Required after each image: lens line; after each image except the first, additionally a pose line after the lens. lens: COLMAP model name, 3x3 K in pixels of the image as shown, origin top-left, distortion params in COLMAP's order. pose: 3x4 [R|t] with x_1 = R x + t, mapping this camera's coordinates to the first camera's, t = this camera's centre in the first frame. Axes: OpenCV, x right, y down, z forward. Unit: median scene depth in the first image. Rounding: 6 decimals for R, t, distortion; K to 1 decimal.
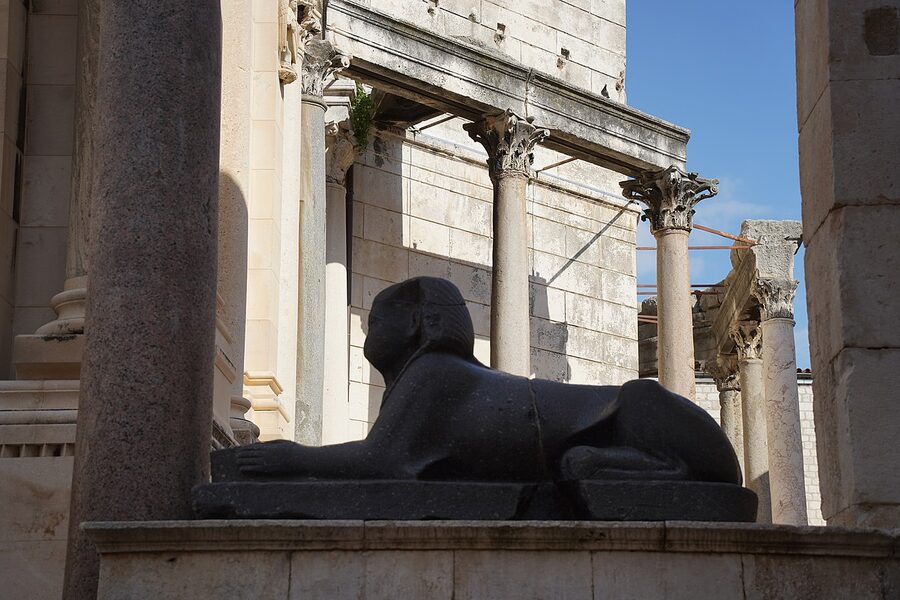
lens RADIAL K [[1820.3, 0, 450.0], [0, 1820.3, 300.0], [0, 0, 1]] dist [0.474513, 0.060238]
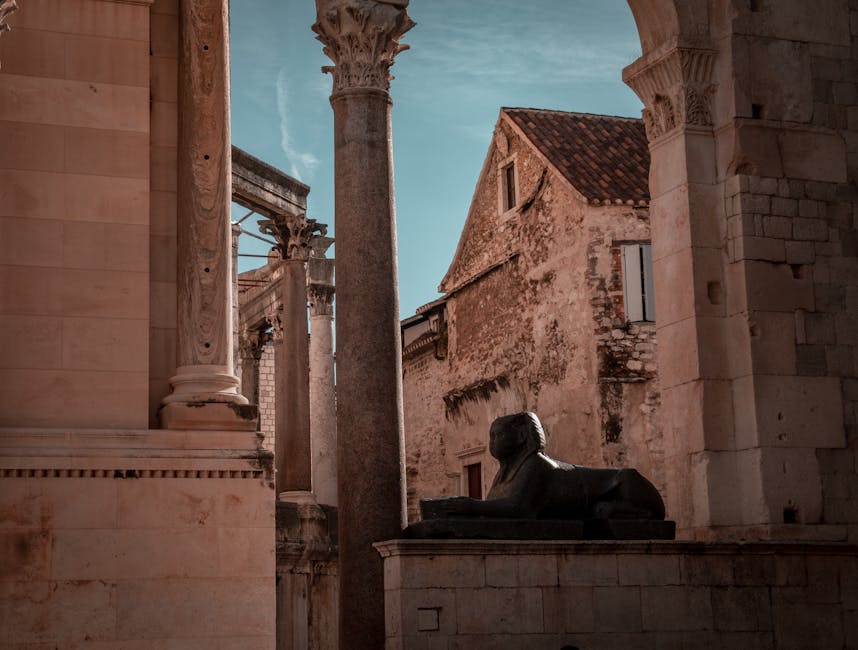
lens RADIAL K [[1731.5, 0, 429.0], [0, 1731.5, 325.0], [0, 0, 1]] dist [0.055940, 0.121389]
pose [[0.927096, 0.043828, 0.372253, -0.823029], [-0.067582, 0.996410, 0.050998, -0.197791], [-0.368681, -0.072438, 0.926729, -0.685501]]
